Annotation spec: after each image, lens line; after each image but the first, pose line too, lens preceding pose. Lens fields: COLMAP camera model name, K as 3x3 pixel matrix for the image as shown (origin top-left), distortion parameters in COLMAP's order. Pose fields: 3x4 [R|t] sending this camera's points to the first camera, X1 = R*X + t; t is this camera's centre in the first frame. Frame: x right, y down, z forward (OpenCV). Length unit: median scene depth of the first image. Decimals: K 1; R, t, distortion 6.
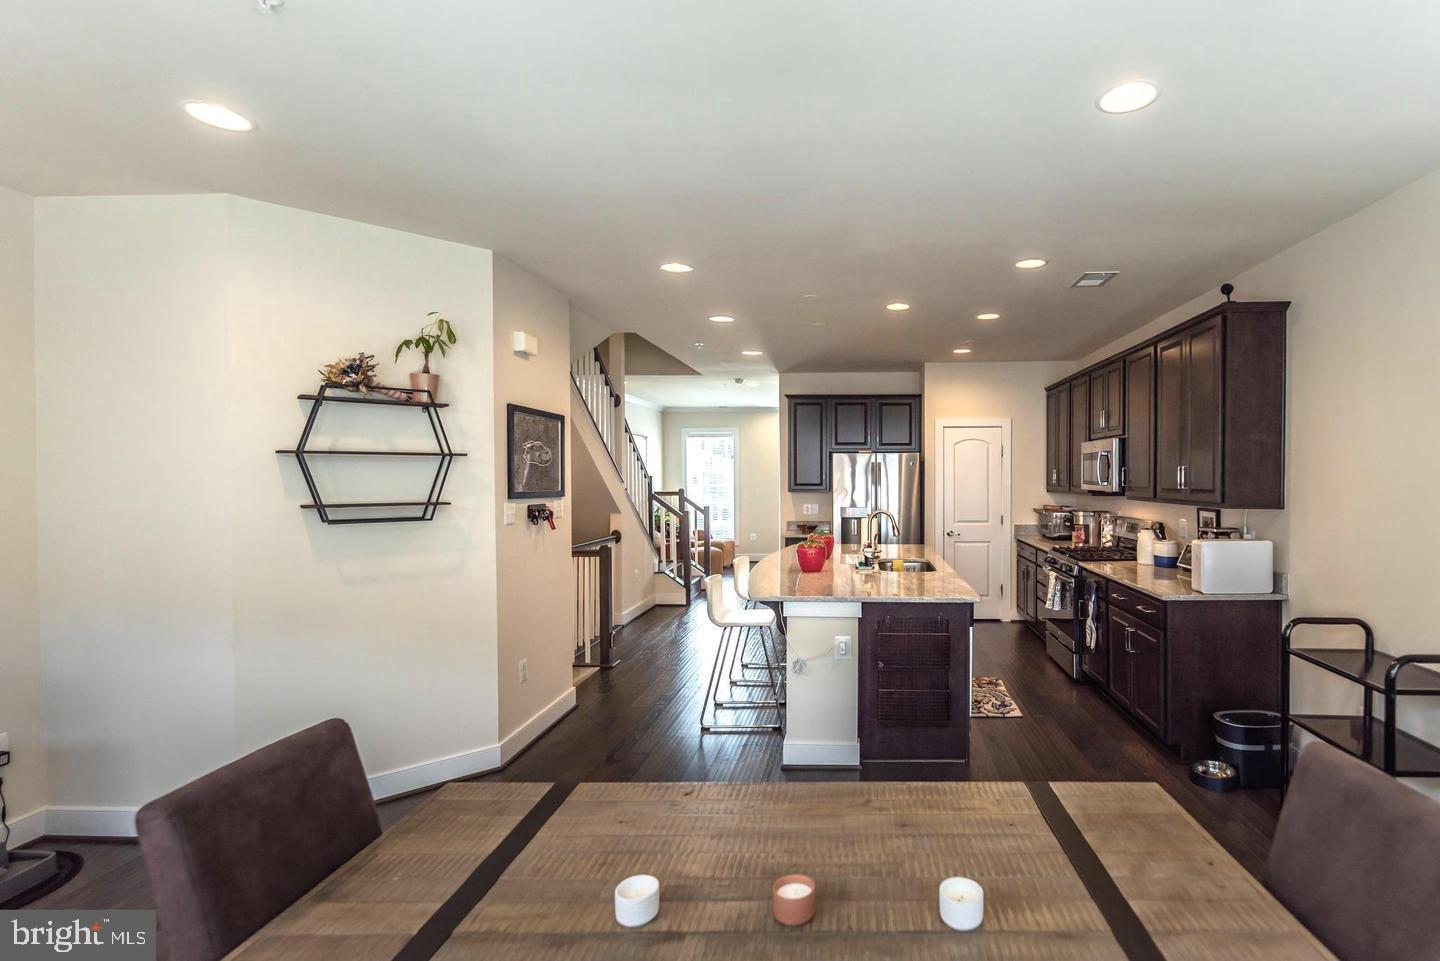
lens RADIAL K [[645.4, 0, 720.2], [0, 645.4, 479.8], [0, 0, 1]] dist [0.001668, 0.000219]
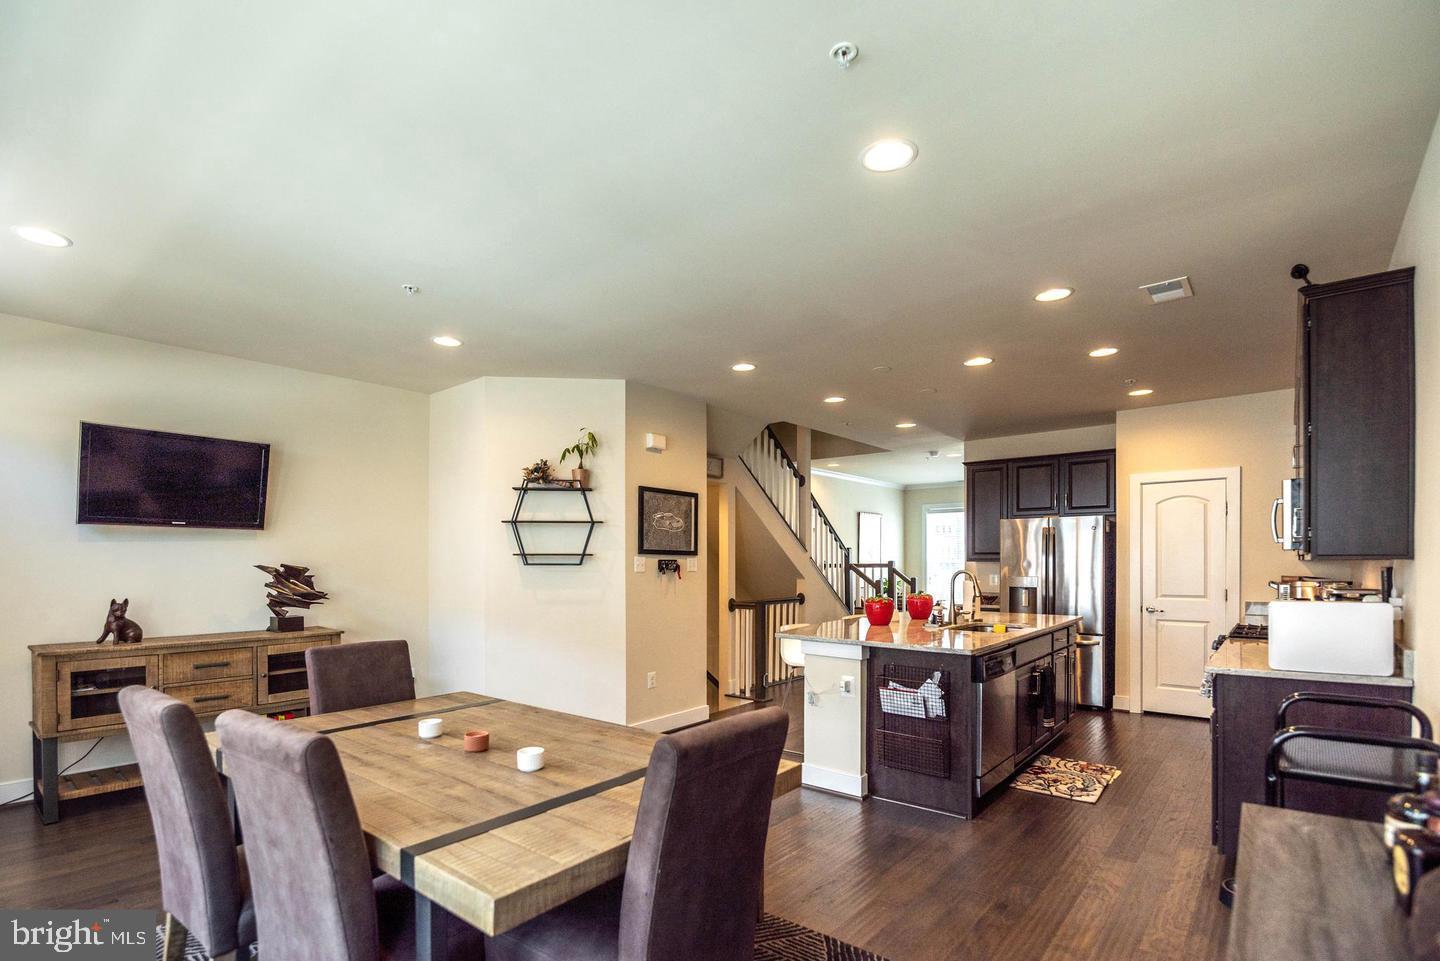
lens RADIAL K [[645.4, 0, 726.1], [0, 645.4, 557.3], [0, 0, 1]] dist [0.001668, 0.000219]
pose [[0.803827, -0.003160, -0.594855, 0.655332], [-0.013568, 0.999628, -0.023644, 0.067547], [0.594709, 0.027076, 0.803485, -0.010754]]
